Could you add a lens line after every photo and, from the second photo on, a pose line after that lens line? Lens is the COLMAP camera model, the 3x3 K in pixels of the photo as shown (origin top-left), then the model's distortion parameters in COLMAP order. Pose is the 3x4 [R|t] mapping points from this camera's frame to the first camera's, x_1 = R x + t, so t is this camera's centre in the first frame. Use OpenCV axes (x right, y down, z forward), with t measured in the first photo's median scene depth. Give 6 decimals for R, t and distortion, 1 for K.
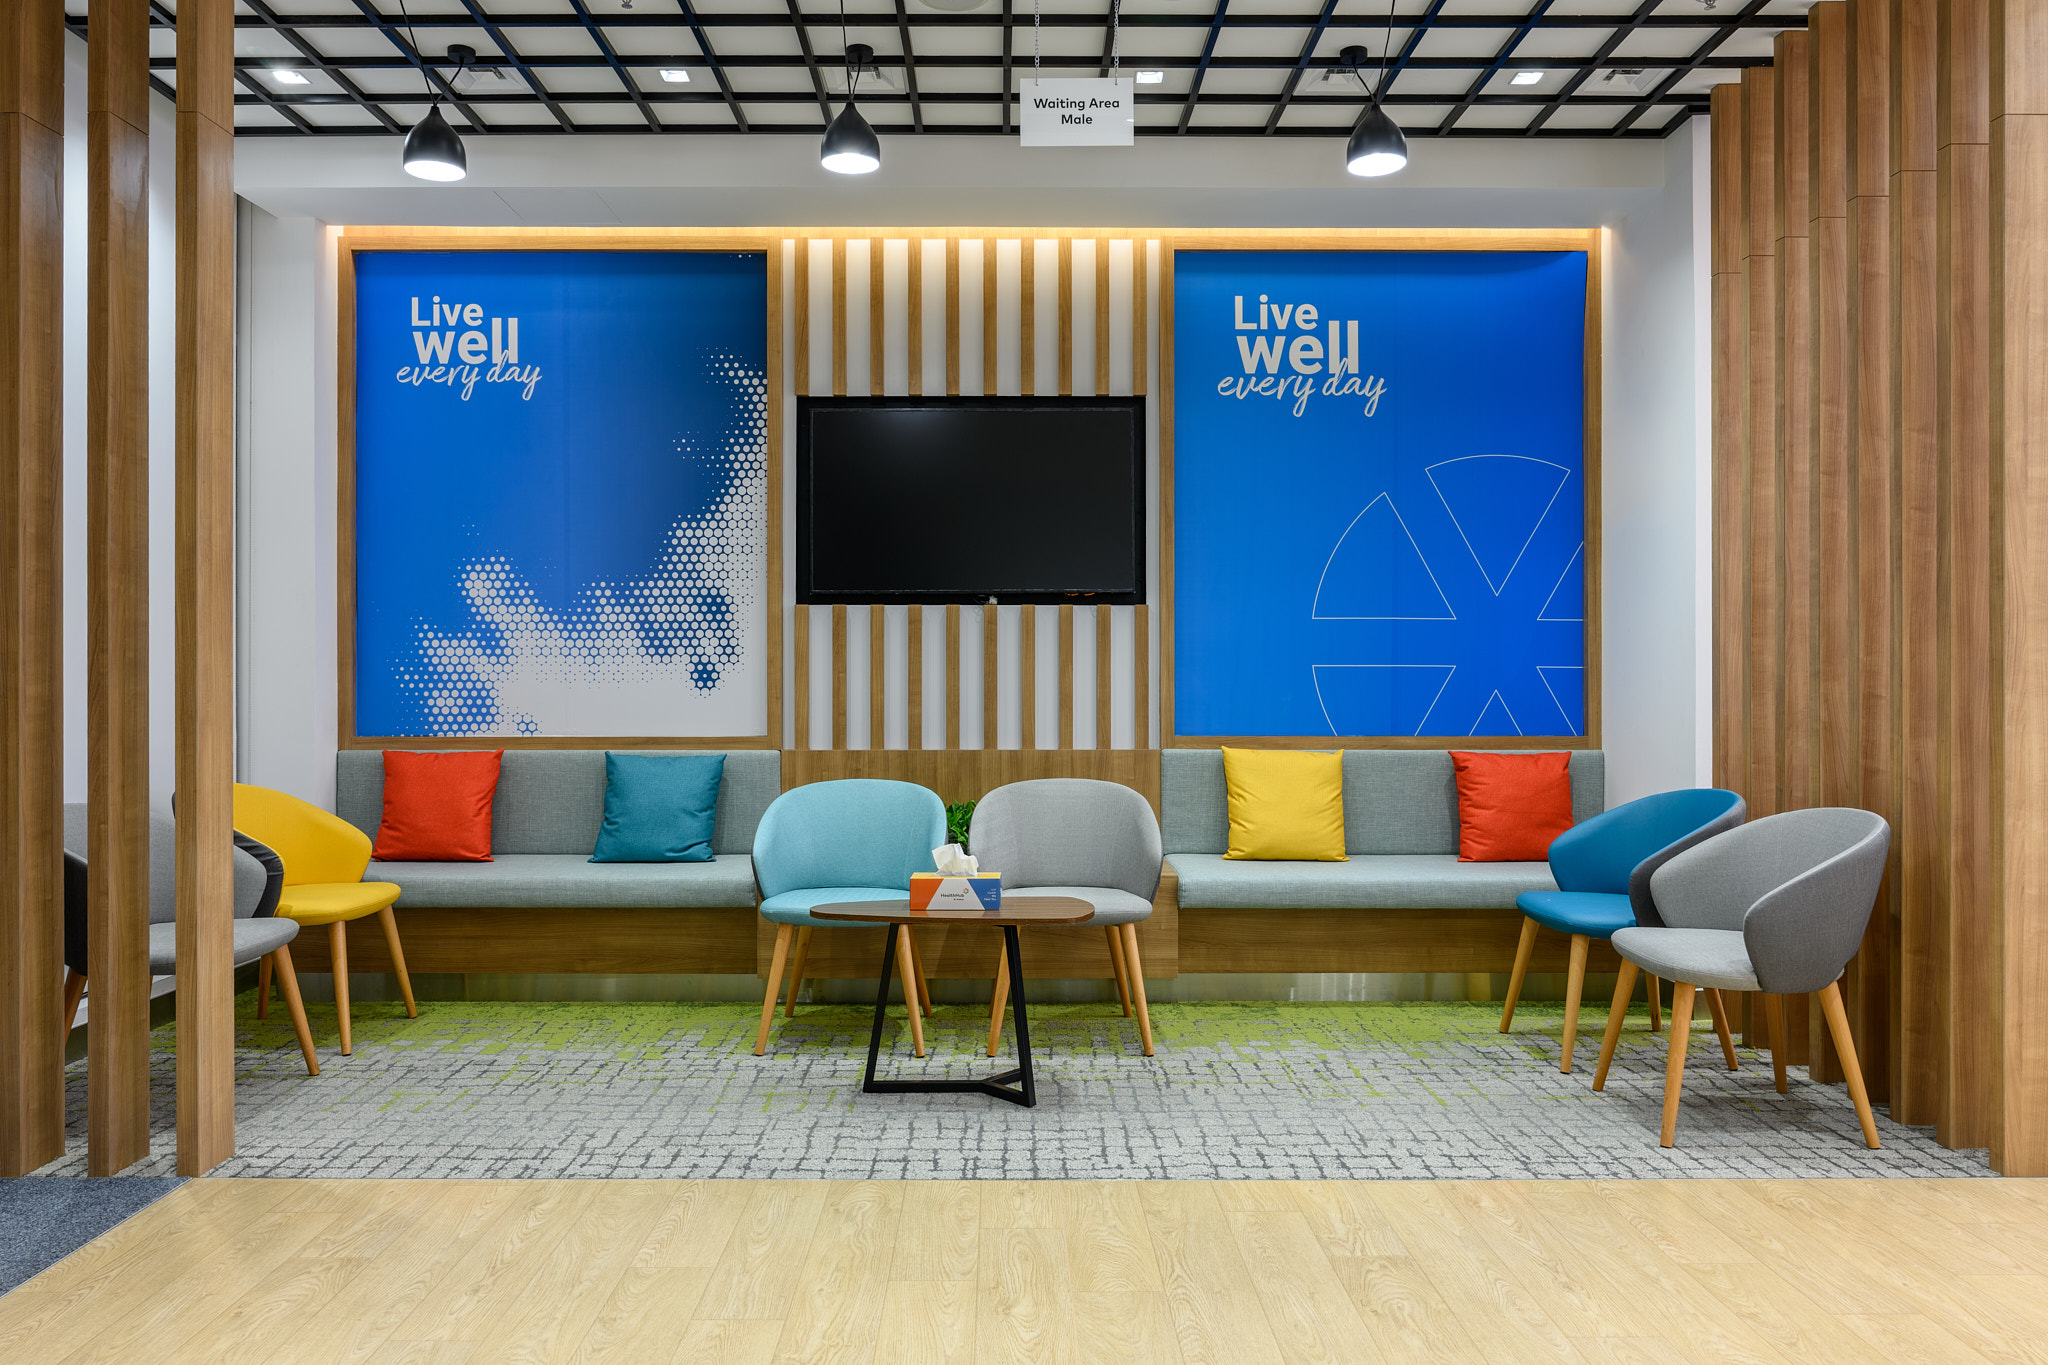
lens RADIAL K [[1521.0, 0, 1021.2], [0, 1521.0, 674.5], [0, 0, 1]] dist [0.019141, -0.025031]
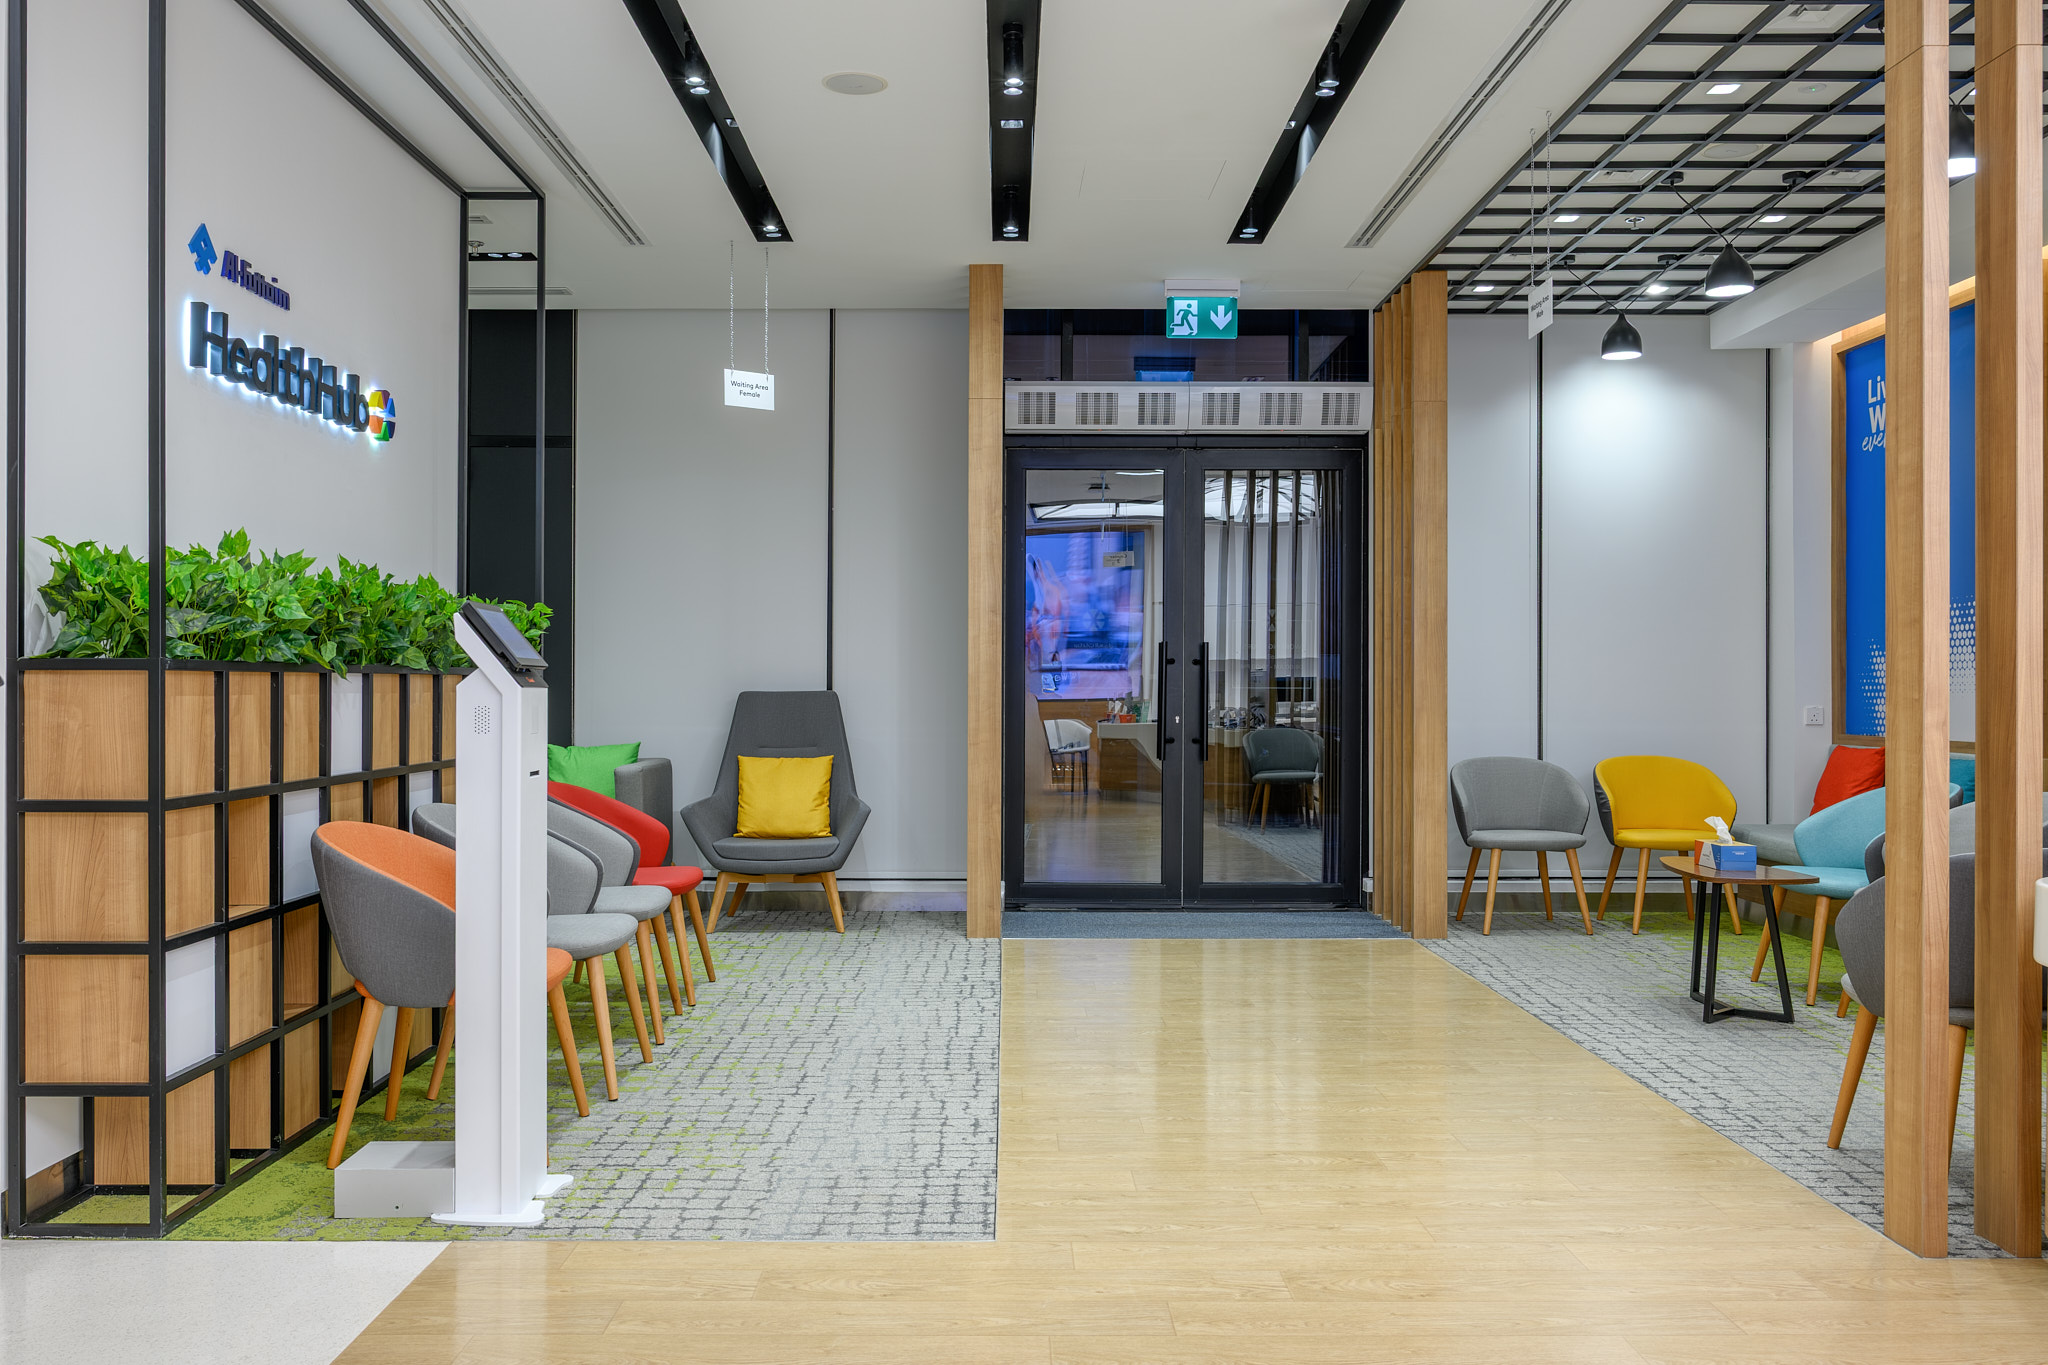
lens RADIAL K [[1579.2, 0, 1023.3], [0, 1579.2, 684.5], [0, 0, 1]] dist [-0.003703, -0.003685]
pose [[0.022827, 0.003248, -0.999734, 0.969992], [0.005370, 0.999980, 0.003372, -0.017875], [0.999725, -0.005446, 0.022809, 0.251128]]
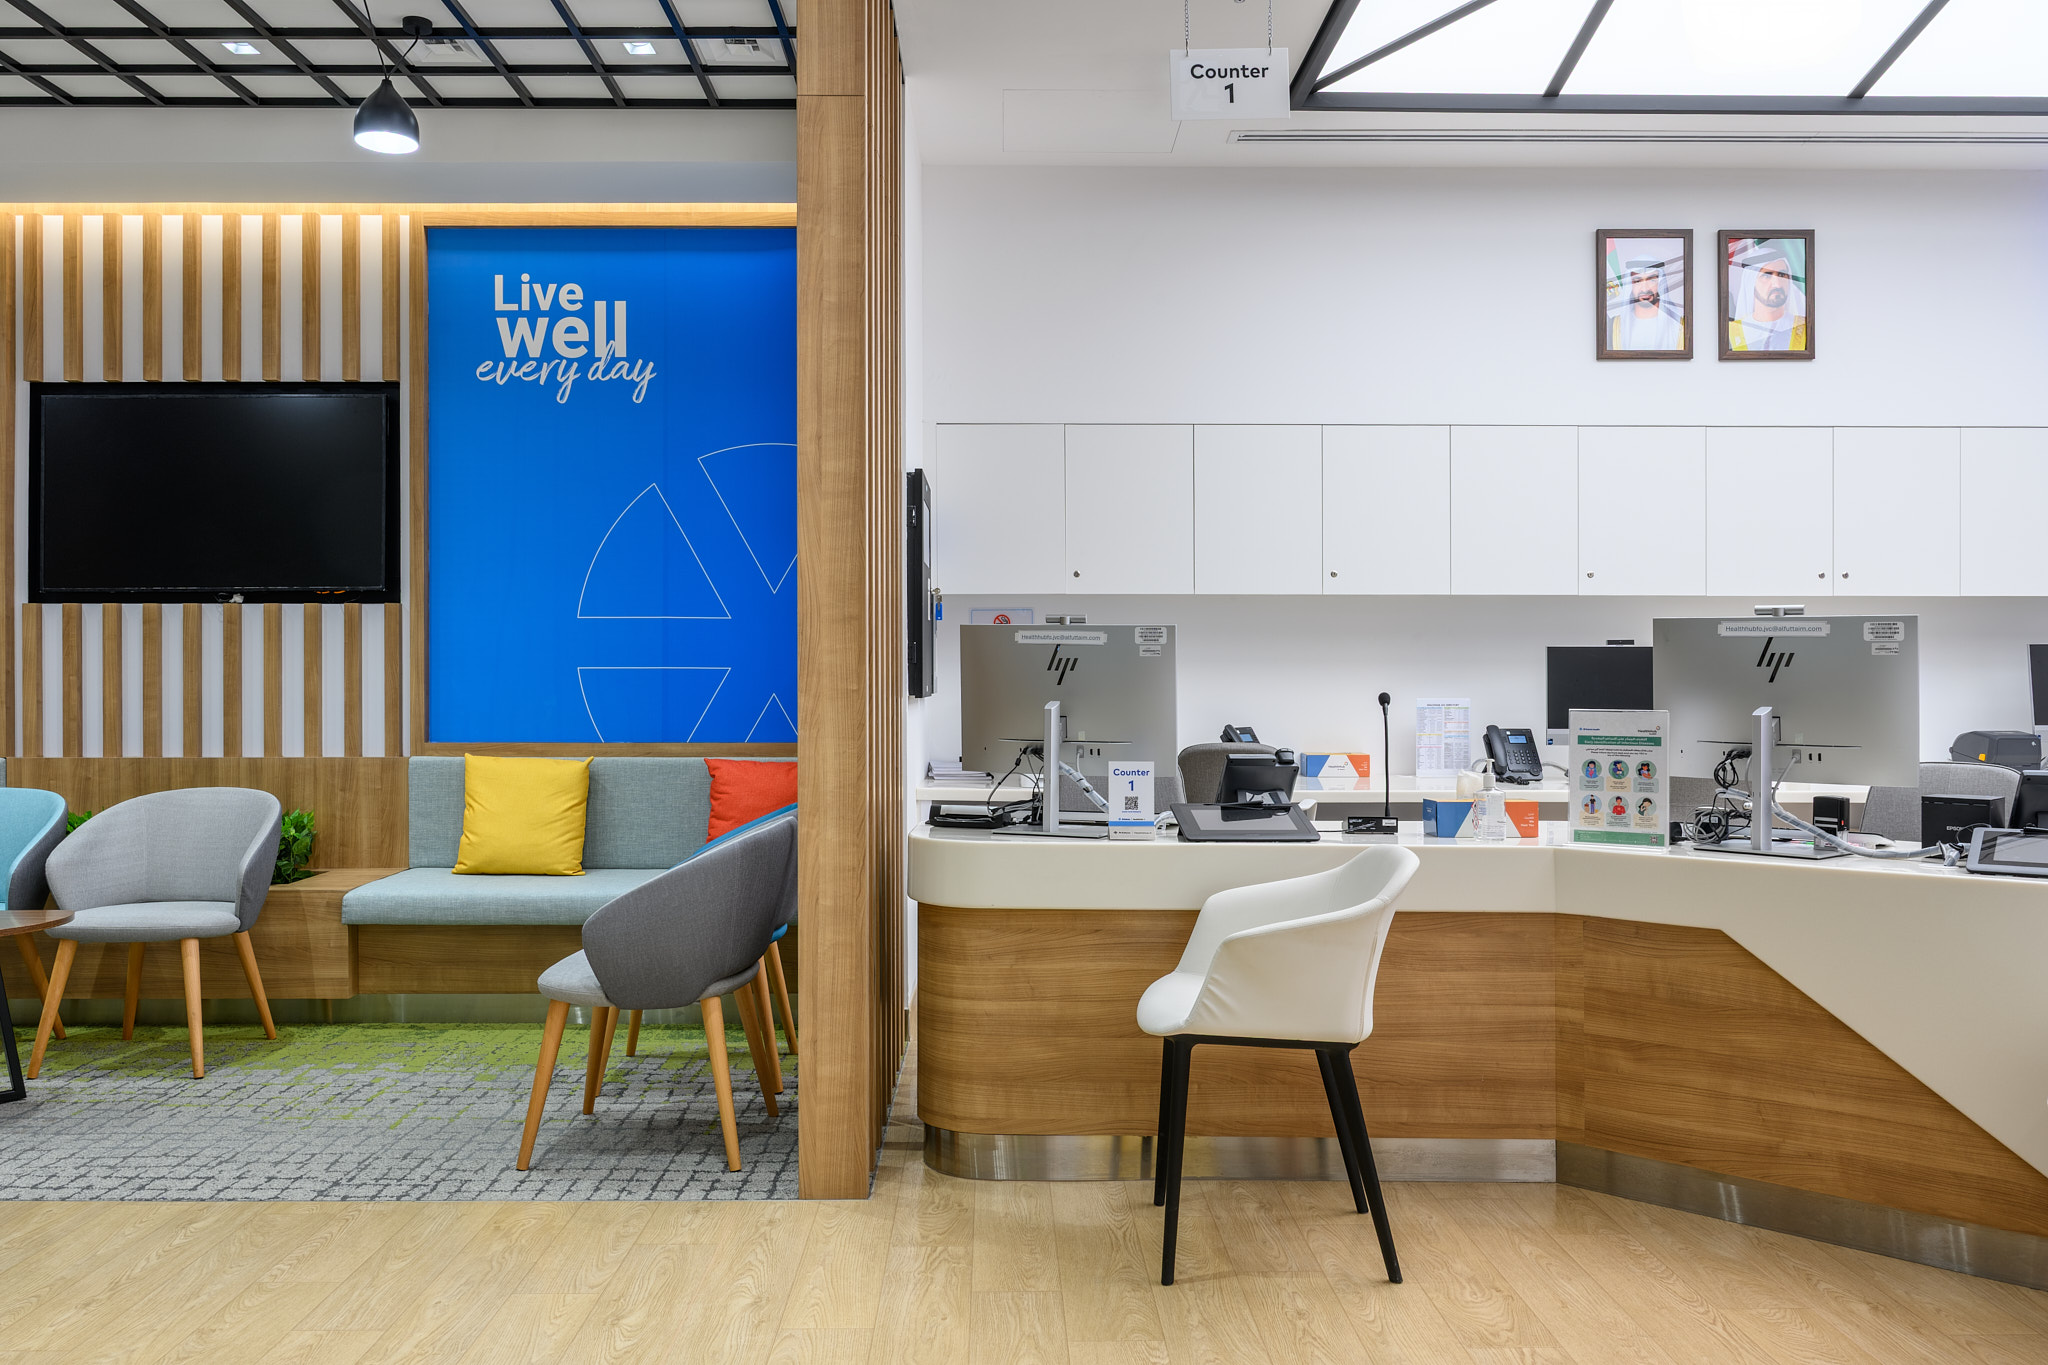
lens RADIAL K [[1635.3, 0, 1025.9], [0, 1635.3, 696.9], [0, 0, 1]] dist [-0.060503, 0.030579]
pose [[0.999636, 0.000560, 0.026983, 0.447780], [-0.000770, 0.999969, 0.007775, 0.003970], [-0.026978, -0.007793, 0.999606, -0.010674]]
